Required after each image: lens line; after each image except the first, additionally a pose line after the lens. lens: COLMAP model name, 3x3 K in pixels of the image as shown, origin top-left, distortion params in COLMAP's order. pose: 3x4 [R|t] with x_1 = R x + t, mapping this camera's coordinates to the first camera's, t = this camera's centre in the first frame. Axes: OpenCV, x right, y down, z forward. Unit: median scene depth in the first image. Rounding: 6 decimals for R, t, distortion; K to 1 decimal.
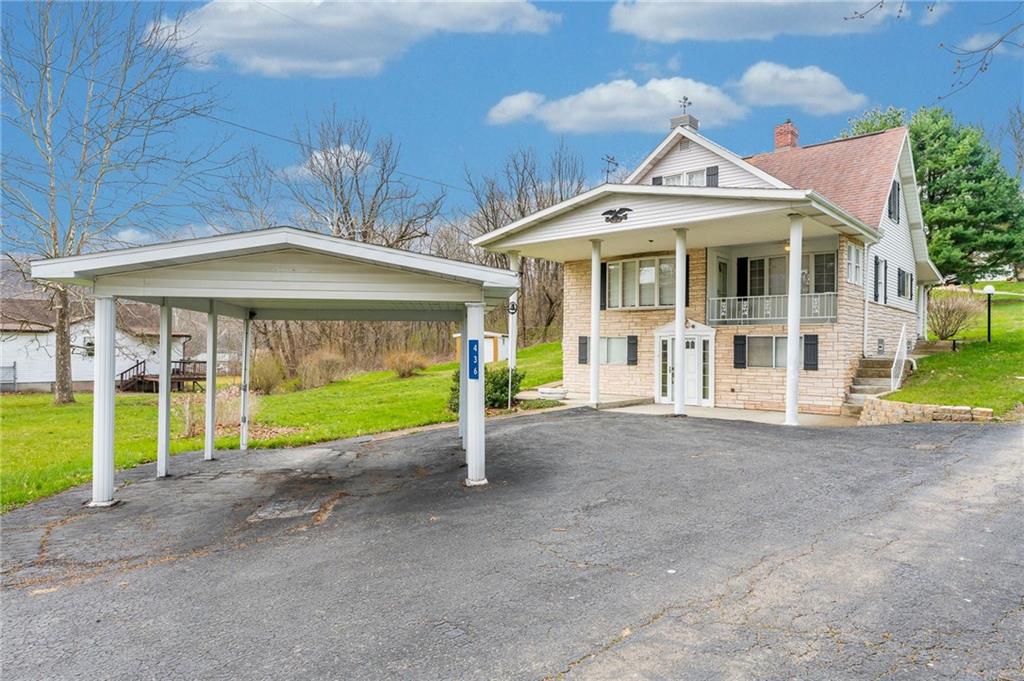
lens RADIAL K [[642.2, 0, 512.0], [0, 642.2, 340.5], [0, 0, 1]] dist [0.000754, -0.000088]
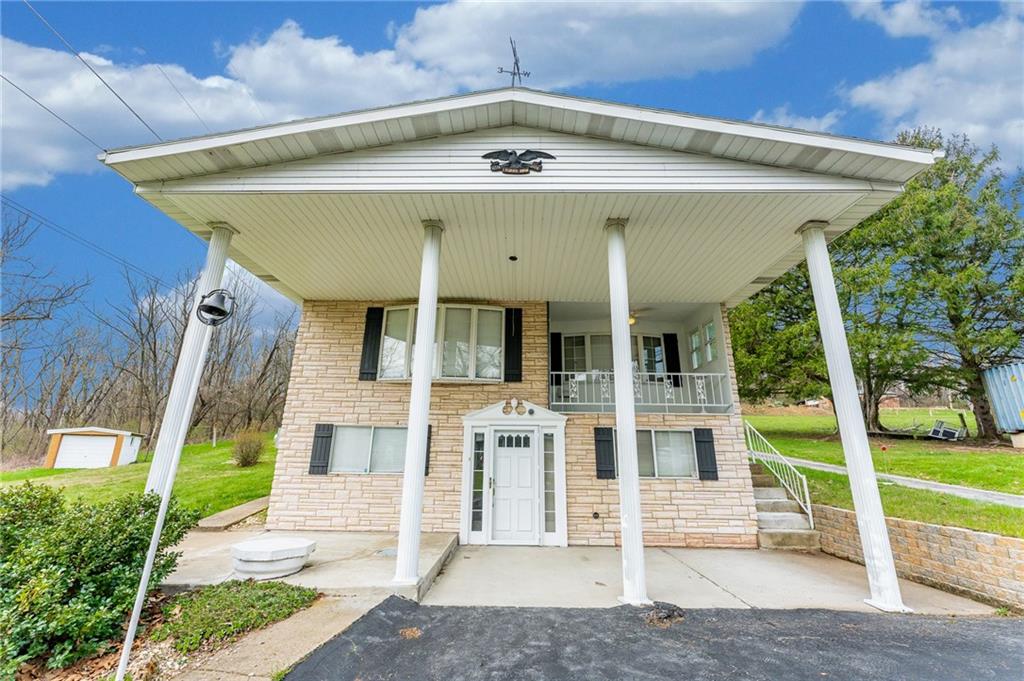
lens RADIAL K [[417.4, 0, 509.6], [0, 417.4, 332.6], [0, 0, 1]] dist [0.001129, 0.000160]
pose [[0.759536, 0.185635, 0.623413, -0.012743], [-0.013879, 0.962819, -0.269791, 0.013255], [-0.650317, 0.196263, 0.733872, 0.600418]]
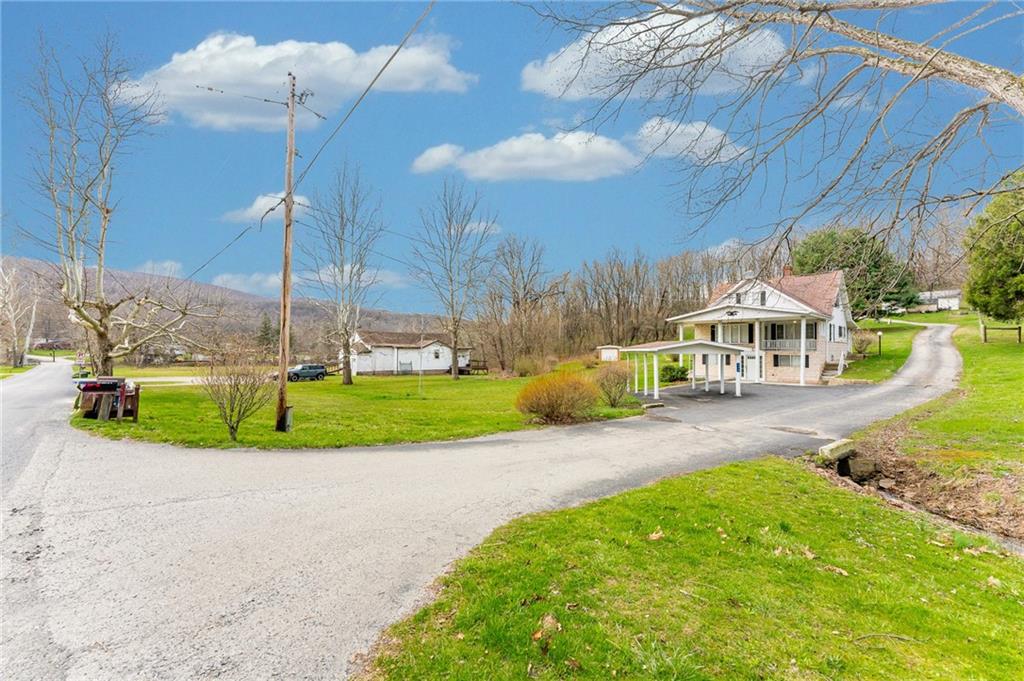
lens RADIAL K [[405.1, 0, 512.0], [0, 405.1, 340.5], [0, 0, 1]] dist [0.000058, 0.000019]
pose [[0.992102, -0.010300, -0.125011, -0.444199], [0.009879, 0.999943, -0.003986, -0.059122], [0.125045, 0.002720, 0.992147, -0.690618]]
